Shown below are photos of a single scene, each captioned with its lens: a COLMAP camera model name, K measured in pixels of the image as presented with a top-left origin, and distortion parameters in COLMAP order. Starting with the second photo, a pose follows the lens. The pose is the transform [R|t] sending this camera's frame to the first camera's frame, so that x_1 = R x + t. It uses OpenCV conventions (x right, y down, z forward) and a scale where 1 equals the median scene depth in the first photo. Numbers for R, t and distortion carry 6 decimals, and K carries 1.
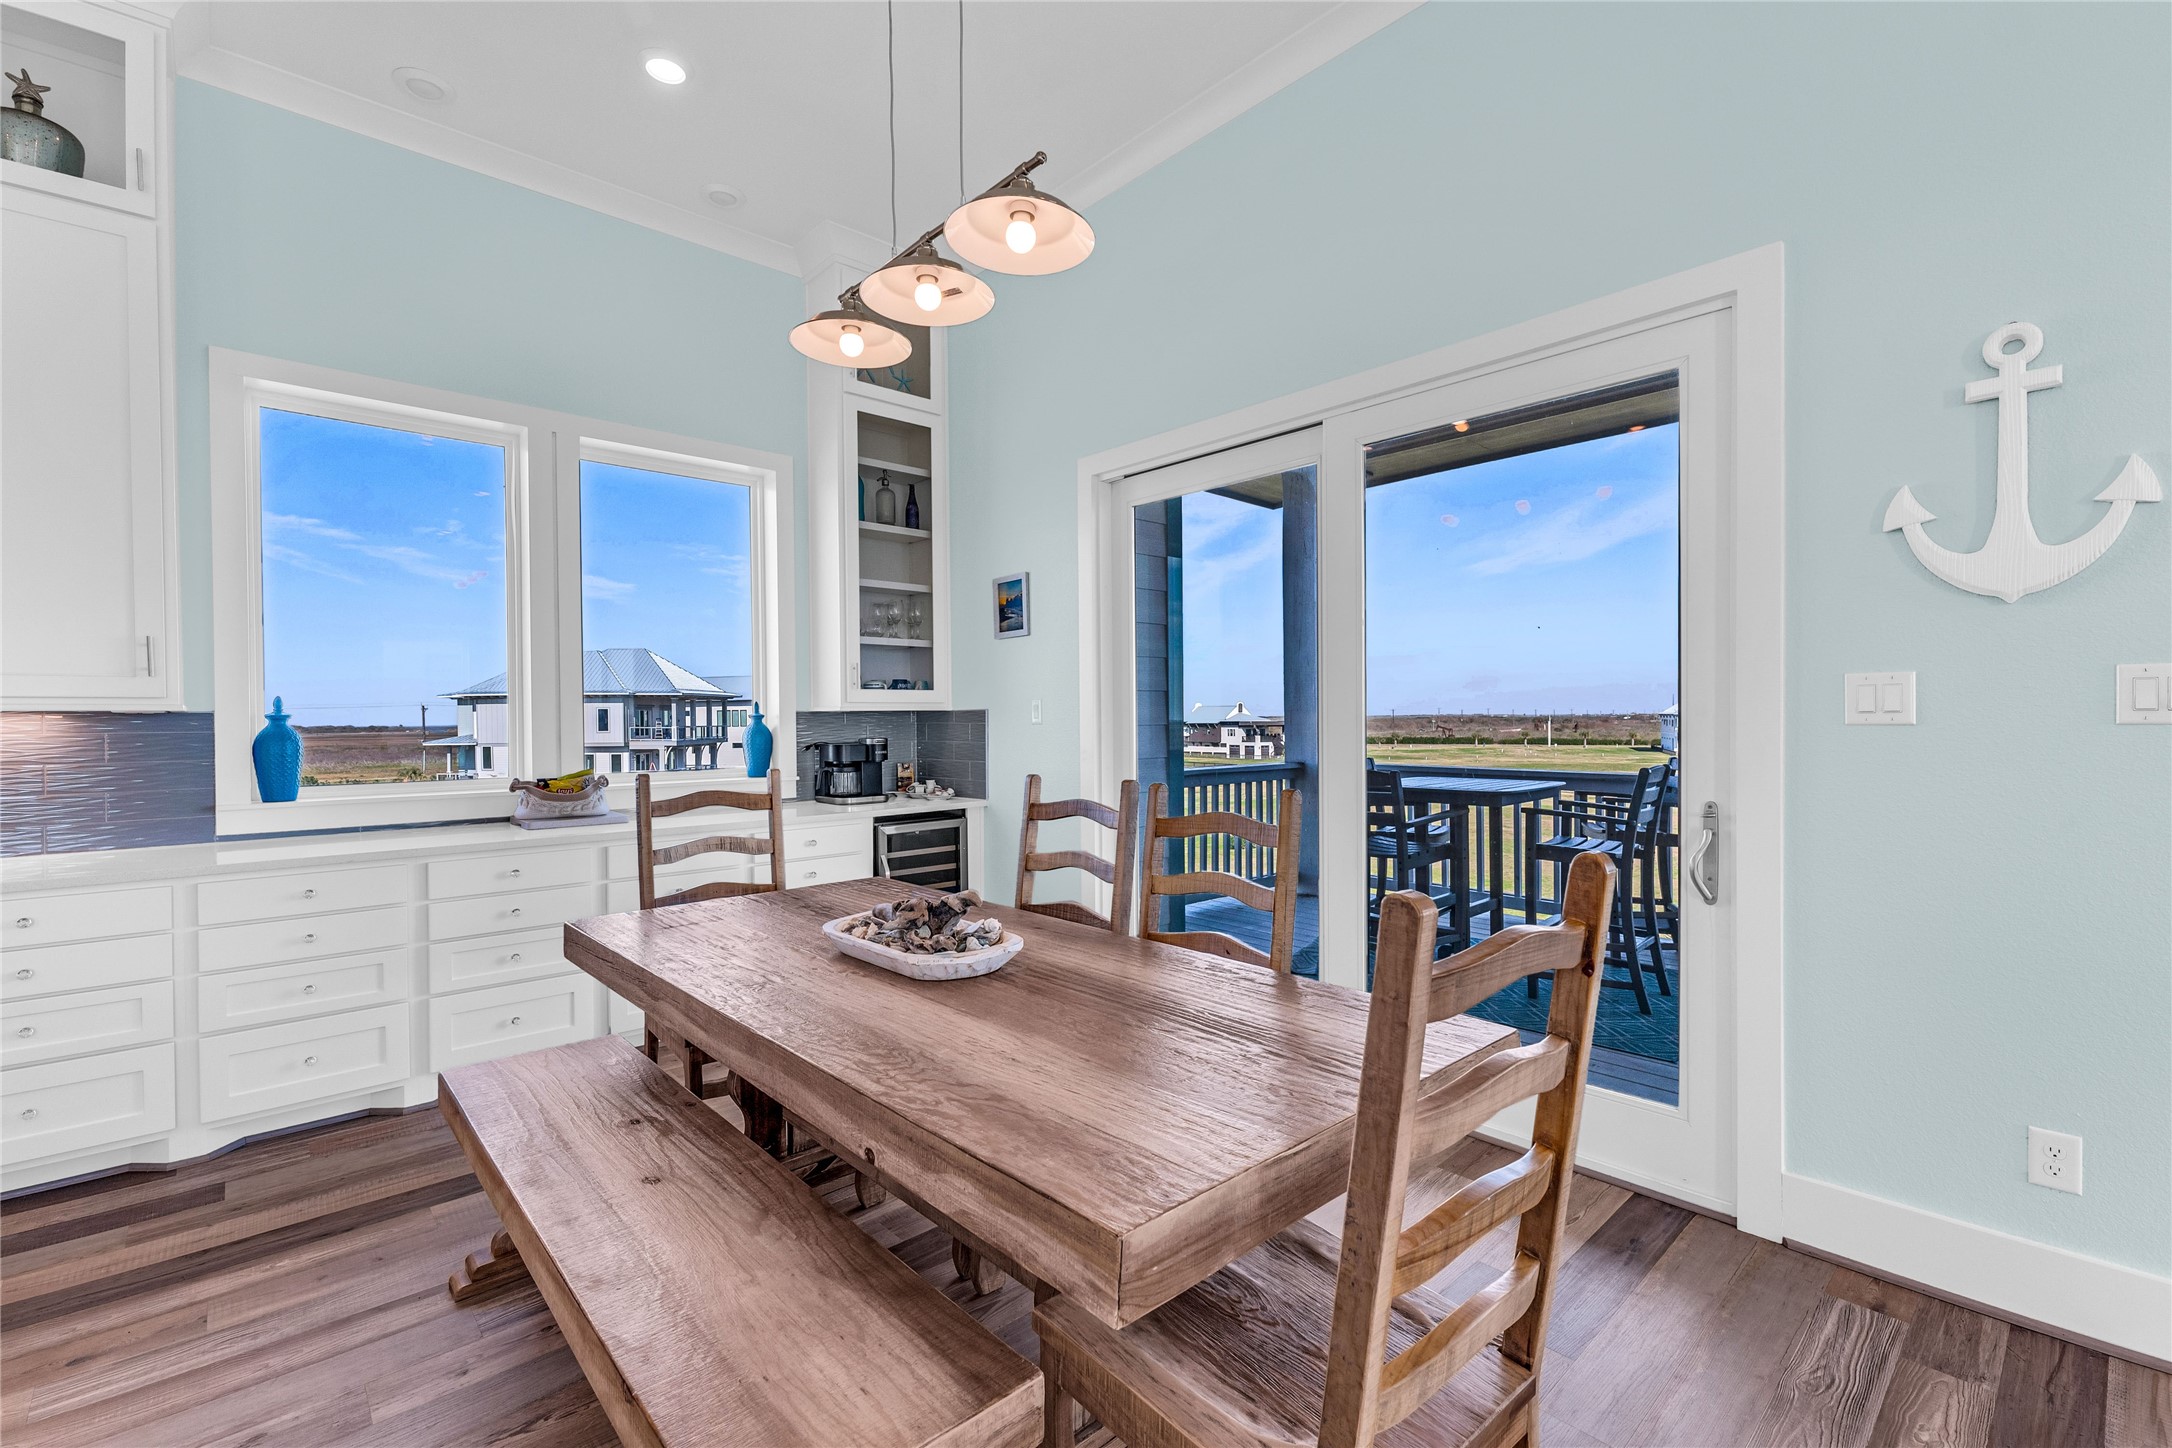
lens RADIAL K [[940.8, 0, 1089.6], [0, 940.8, 728.7], [0, 0, 1]] dist [0.003150, -0.000556]
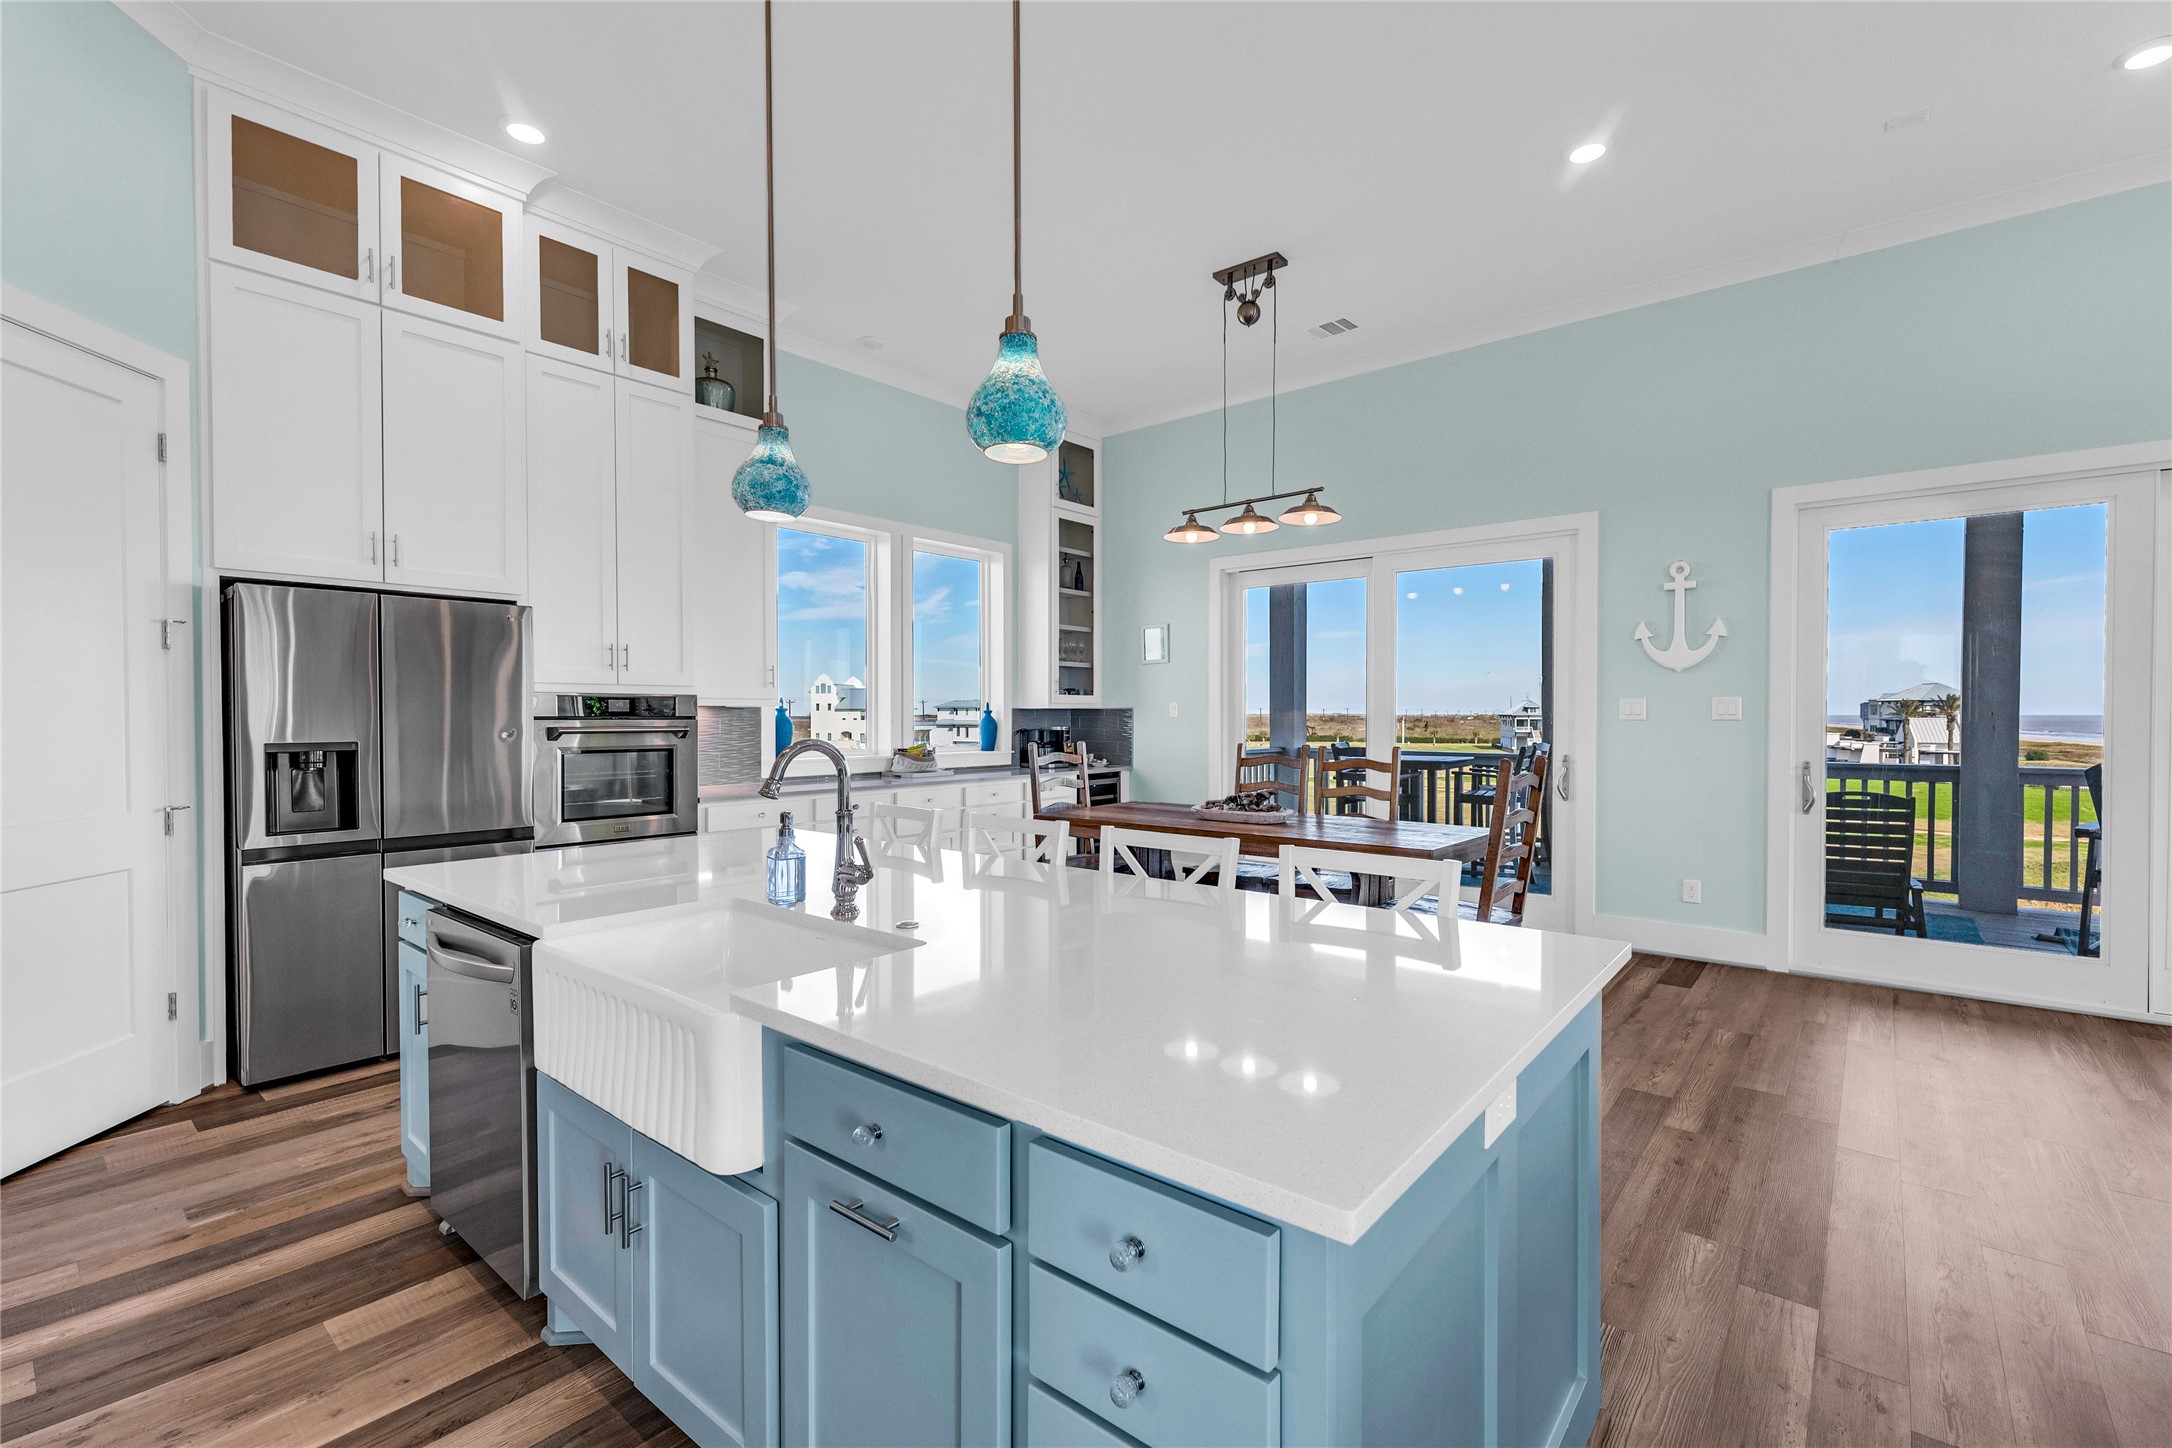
lens RADIAL K [[940.8, 0, 1091.4], [0, 940.8, 730.2], [0, 0, 1]] dist [0.003150, -0.000556]
pose [[0.990777, 0.006030, 0.135369, -0.405909], [-0.006685, 0.999968, 0.004389, 0.009823], [-0.135338, -0.005254, 0.990786, -0.567825]]
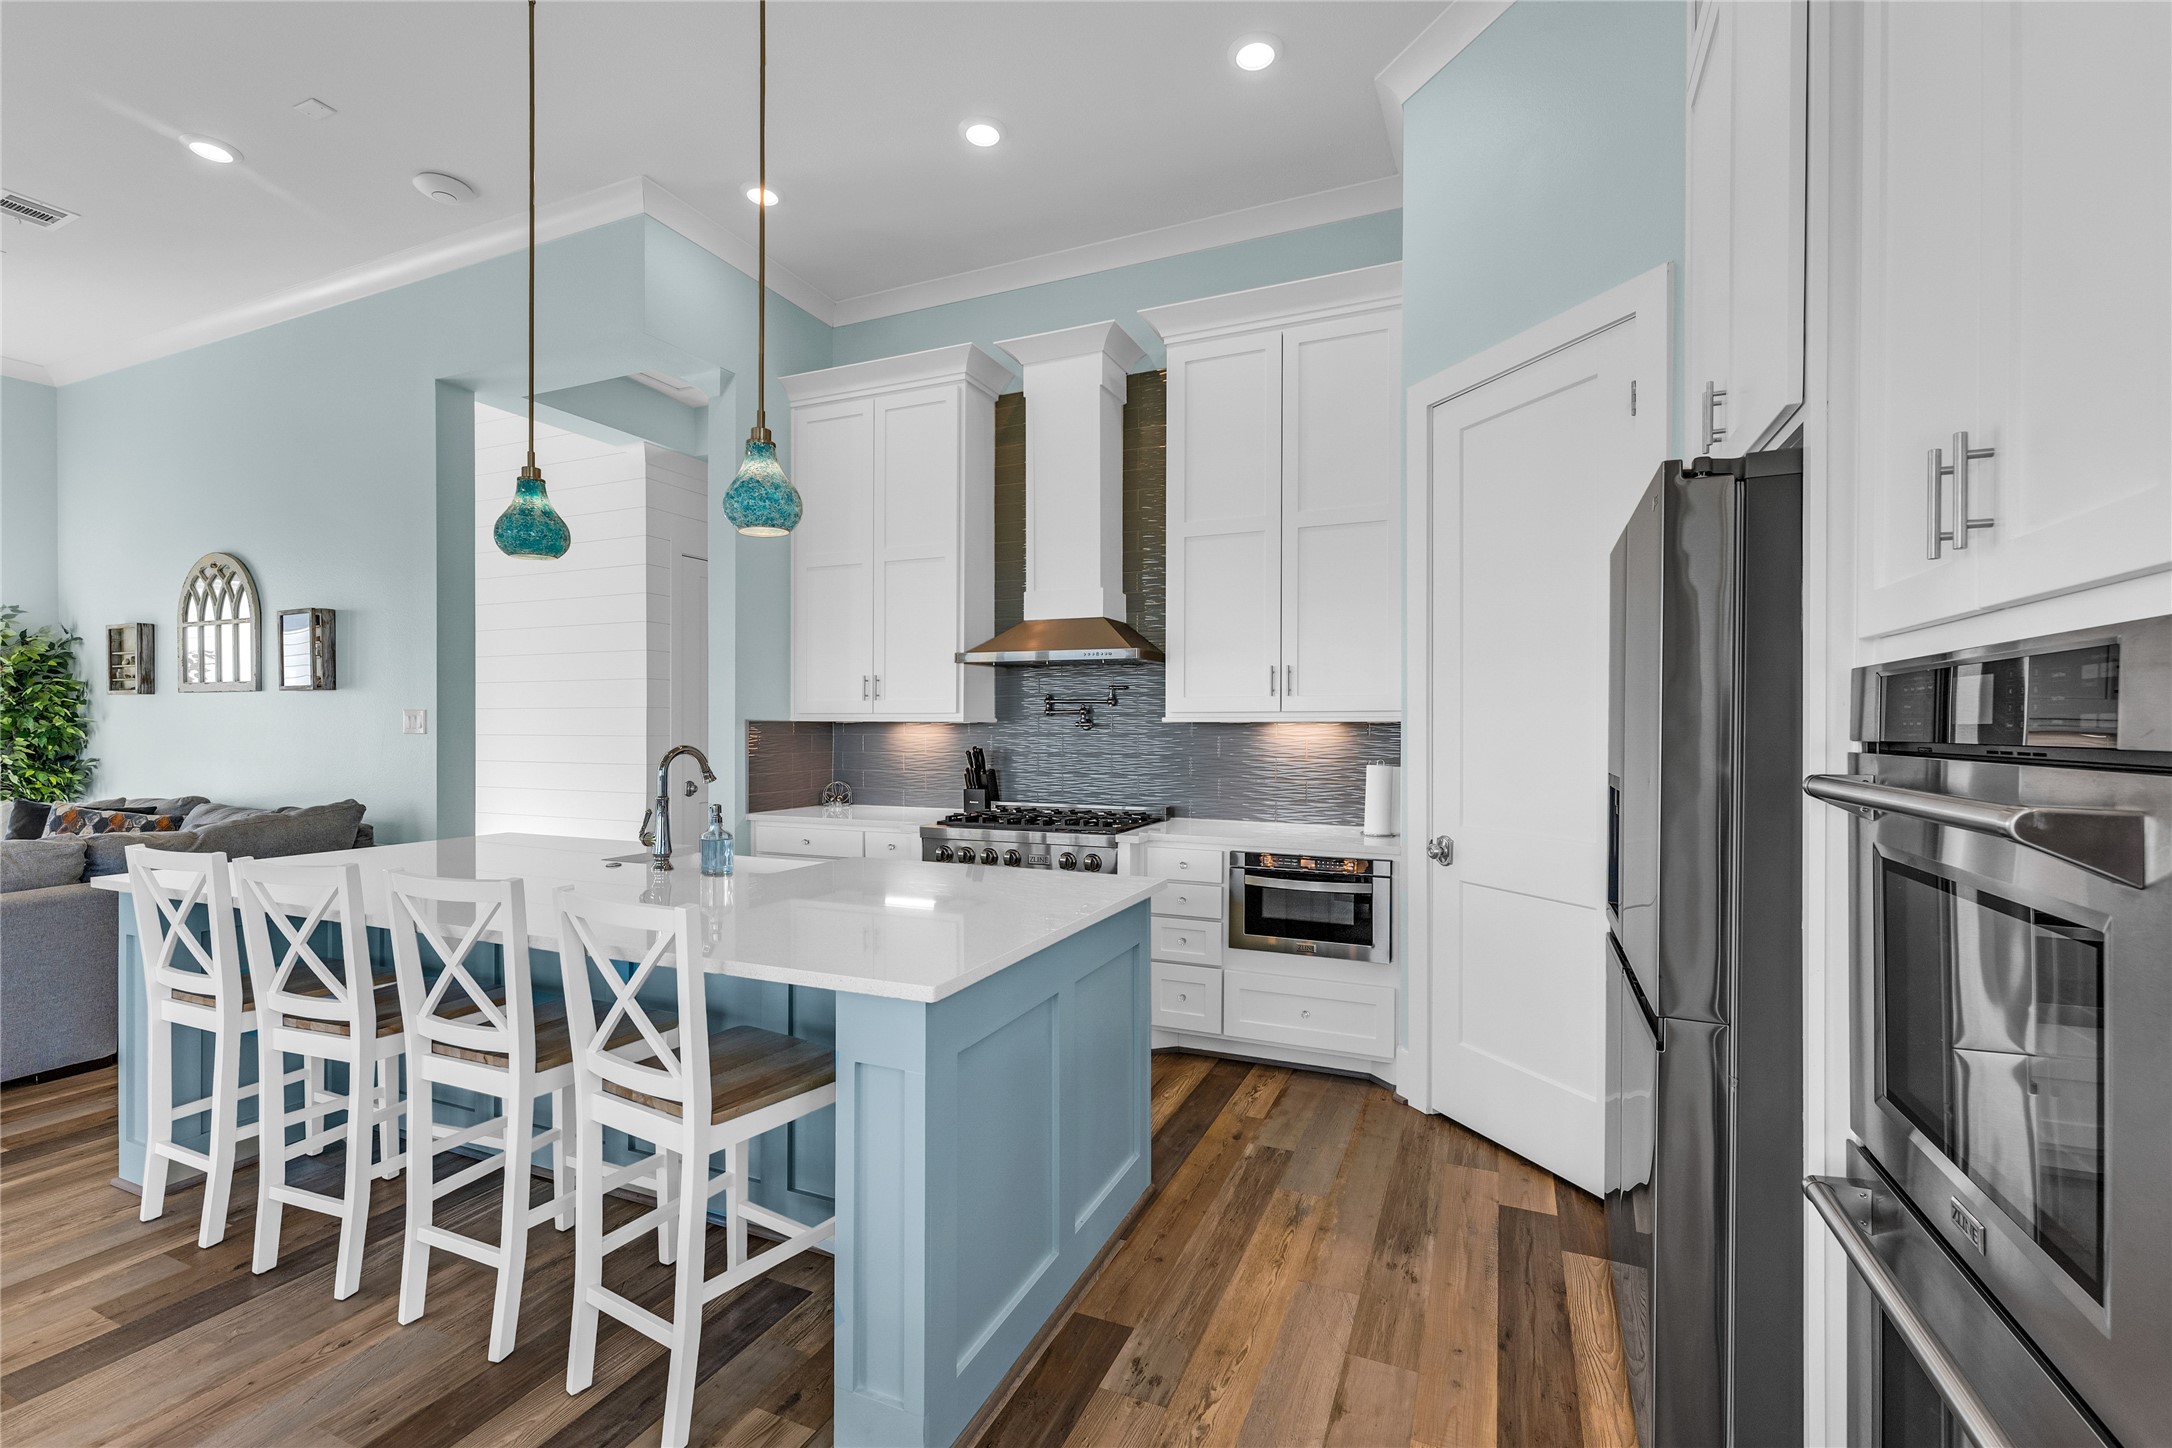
lens RADIAL K [[940.8, 0, 1077.3], [0, 940.8, 724.2], [0, 0, 1]] dist [0.003150, -0.000556]
pose [[-0.920425, 0.005381, -0.390881, -0.466008], [0.000989, 0.999934, 0.011437, -0.005610], [0.390917, 0.010140, -0.920370, 0.570683]]
